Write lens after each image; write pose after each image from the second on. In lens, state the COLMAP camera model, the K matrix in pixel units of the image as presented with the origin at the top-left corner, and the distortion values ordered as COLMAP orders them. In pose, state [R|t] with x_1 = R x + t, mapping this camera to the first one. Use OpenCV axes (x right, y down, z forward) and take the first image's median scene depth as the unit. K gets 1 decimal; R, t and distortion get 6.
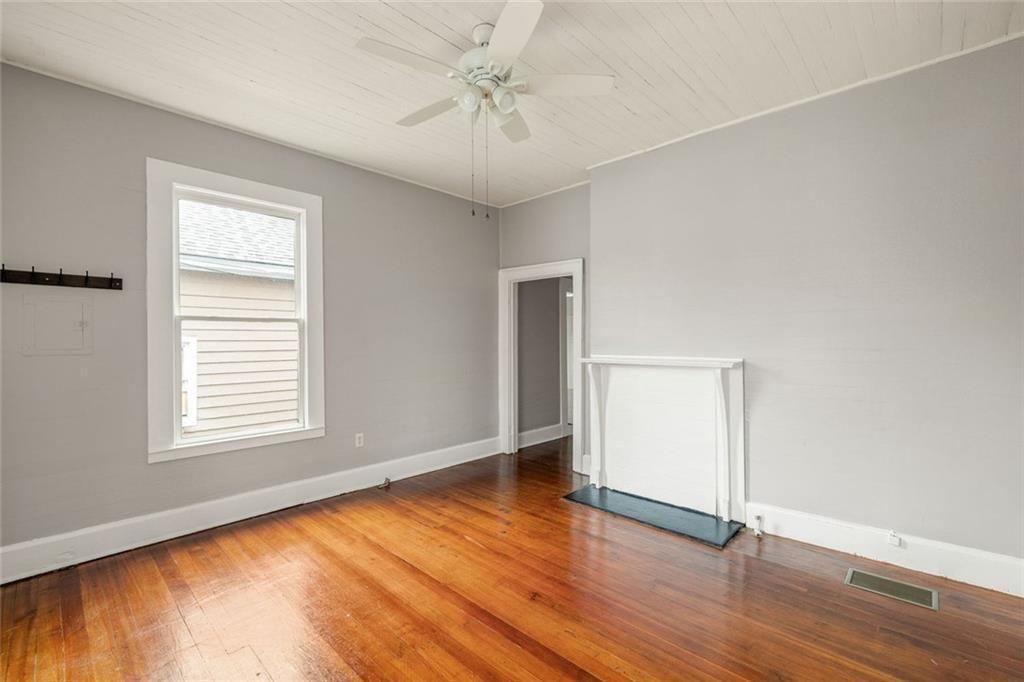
lens RADIAL K [[442.2, 0, 502.3], [0, 442.2, 336.0], [0, 0, 1]] dist [-0.001311, -0.000187]
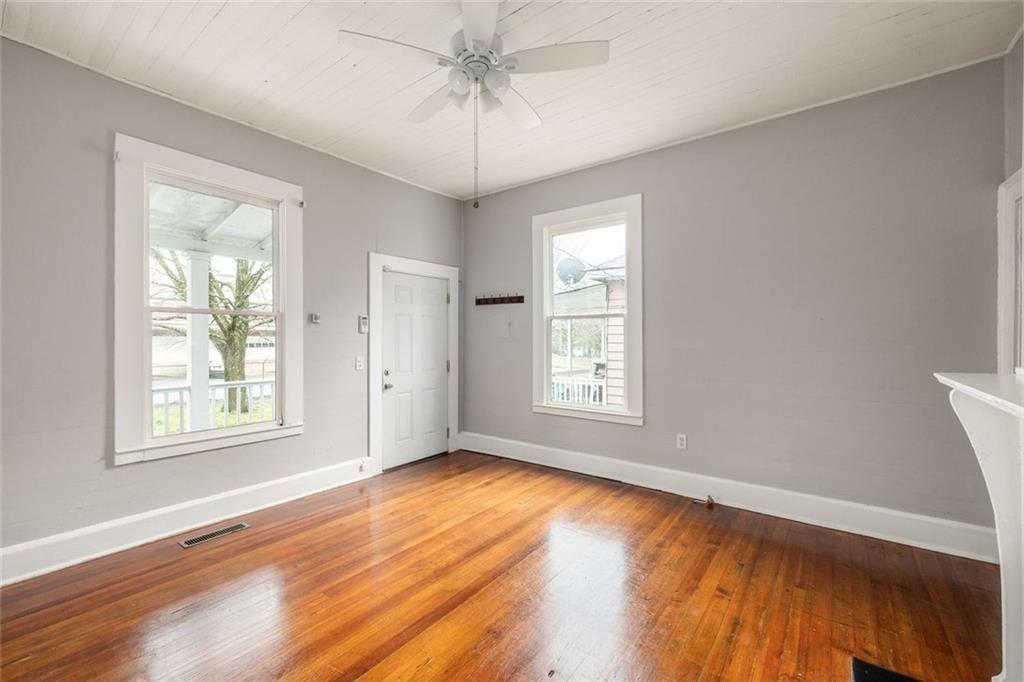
lens RADIAL K [[430.3, 0, 510.2], [0, 430.3, 335.9], [0, 0, 1]] dist [0.003064, 0.000399]
pose [[0.123828, 0.004048, -0.992295, 0.636632], [0.012994, 0.999899, 0.005700, 0.008249], [0.992219, -0.013599, 0.123763, 0.660161]]
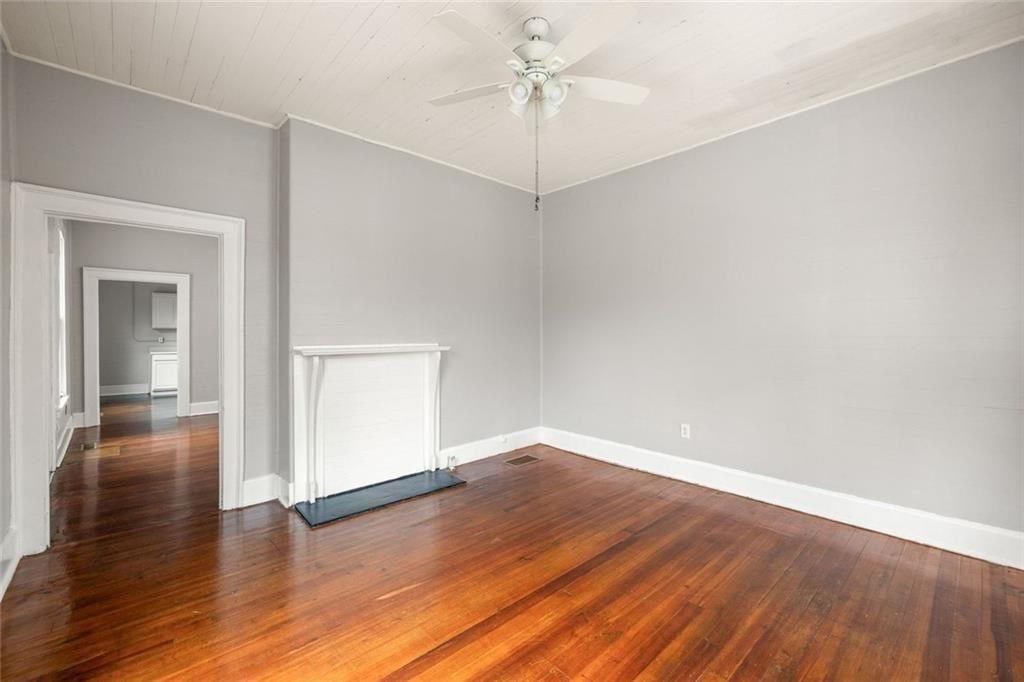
lens RADIAL K [[442.2, 0, 502.3], [0, 442.2, 336.0], [0, 0, 1]] dist [-0.001311, -0.000187]
pose [[0.062000, -0.009688, 0.998029, -0.732463], [-0.009831, 0.999898, 0.010317, 0.011192], [-0.998028, -0.010451, 0.061899, 0.701924]]
